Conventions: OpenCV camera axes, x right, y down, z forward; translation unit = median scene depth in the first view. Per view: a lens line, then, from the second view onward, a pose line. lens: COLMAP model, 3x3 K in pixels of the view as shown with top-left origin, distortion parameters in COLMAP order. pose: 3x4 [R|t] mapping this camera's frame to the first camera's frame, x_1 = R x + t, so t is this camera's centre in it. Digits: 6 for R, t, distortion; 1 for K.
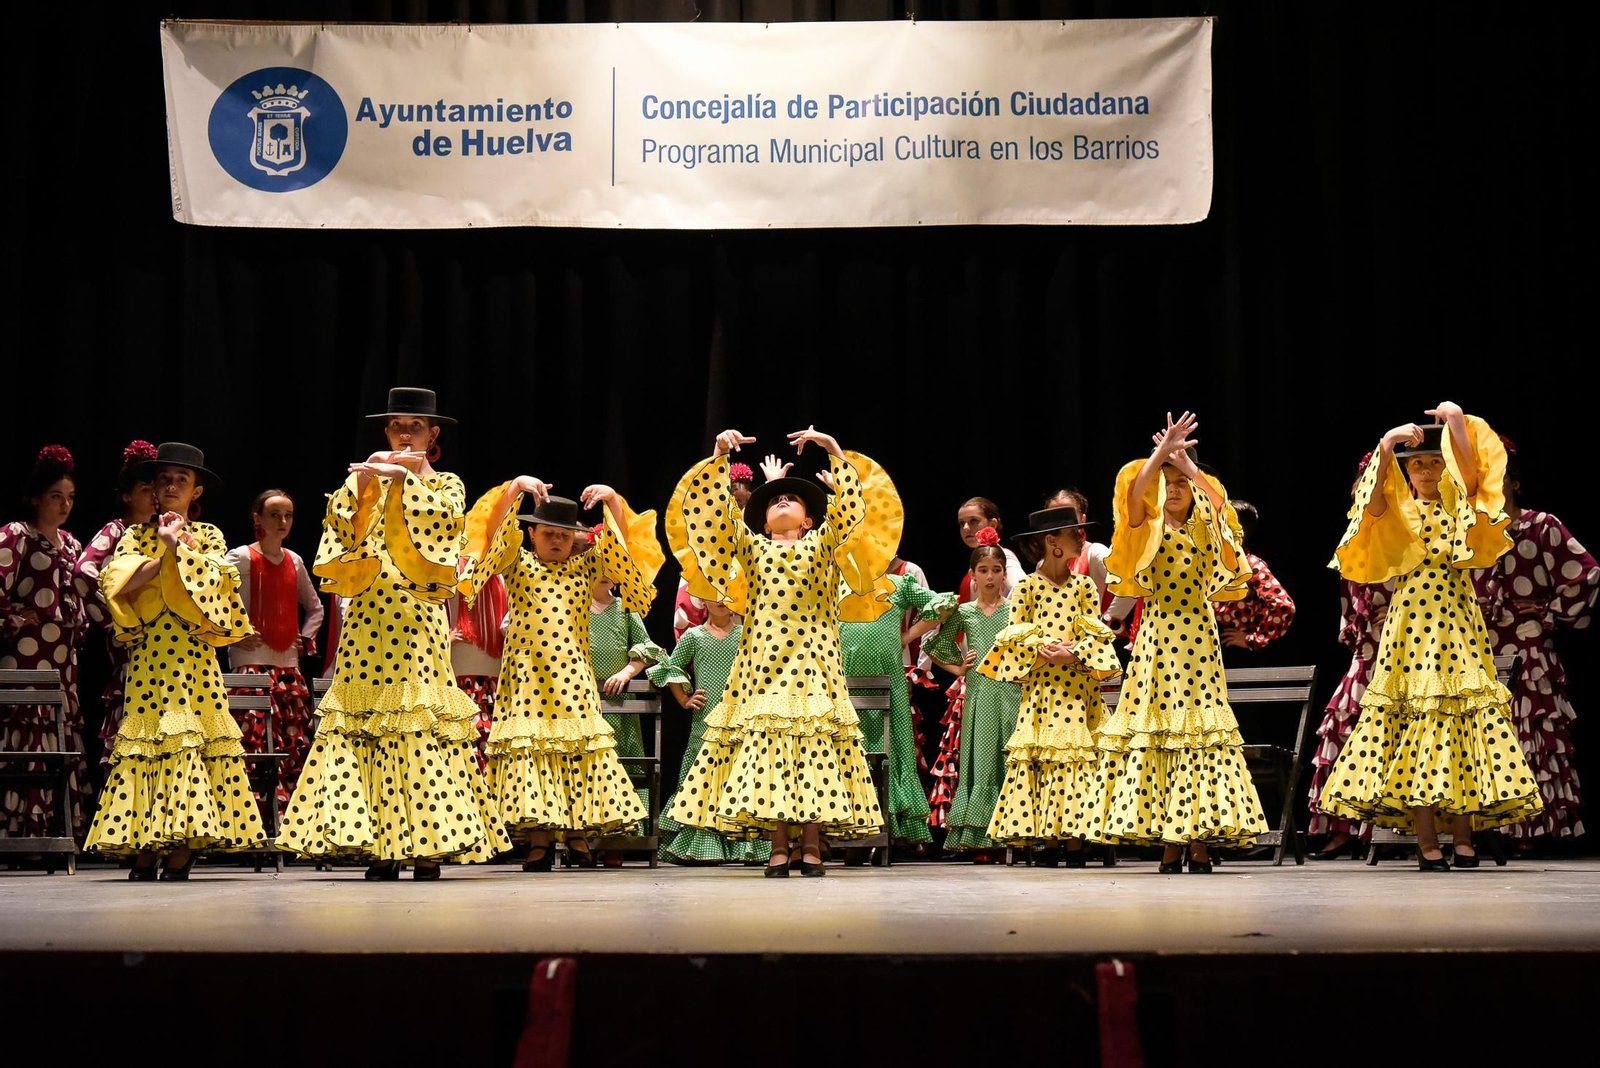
lens RADIAL K [[1915.1, 0, 801.8], [0, 1915.1, 571.2], [0, 0, 1]] dist [-0.014719, 0.006057]
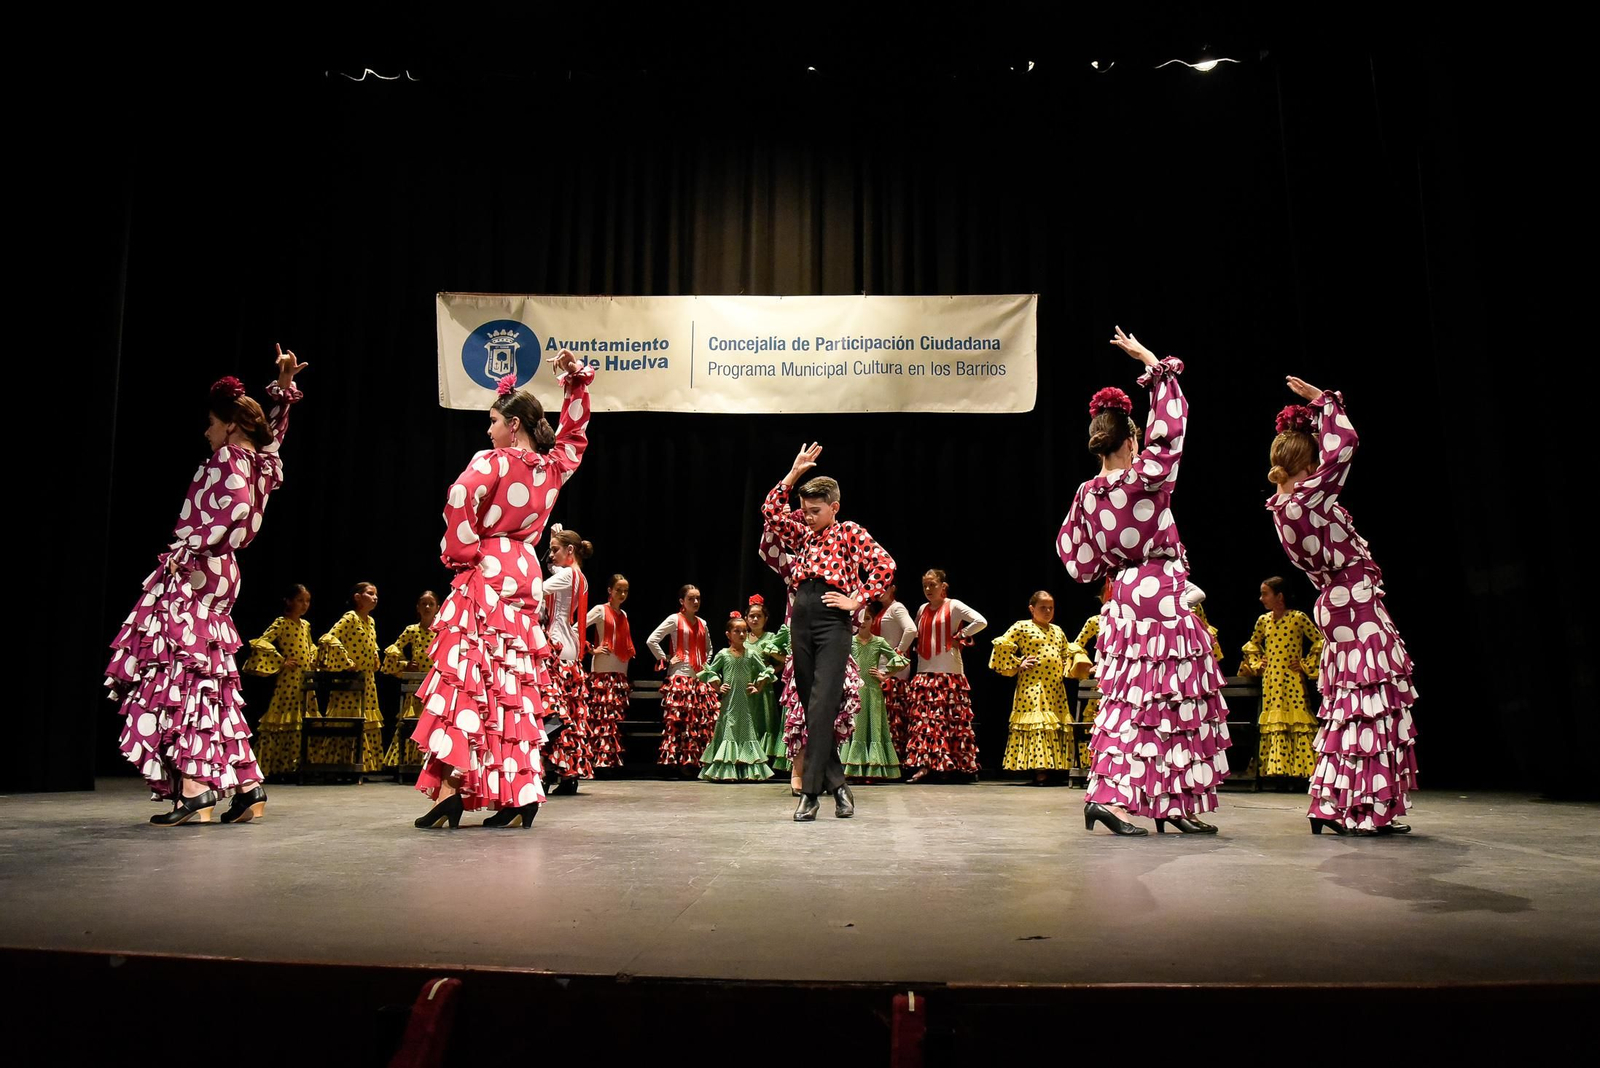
lens RADIAL K [[2733.0, 0, 795.1], [0, 2733.0, 485.1], [0, 0, 1]] dist [0.052228, -0.172827]
pose [[0.998215, 0.009756, -0.058917, 0.143098], [-0.017475, 0.991103, -0.131948, 0.212600], [0.057106, 0.132742, 0.989504, -1.444115]]
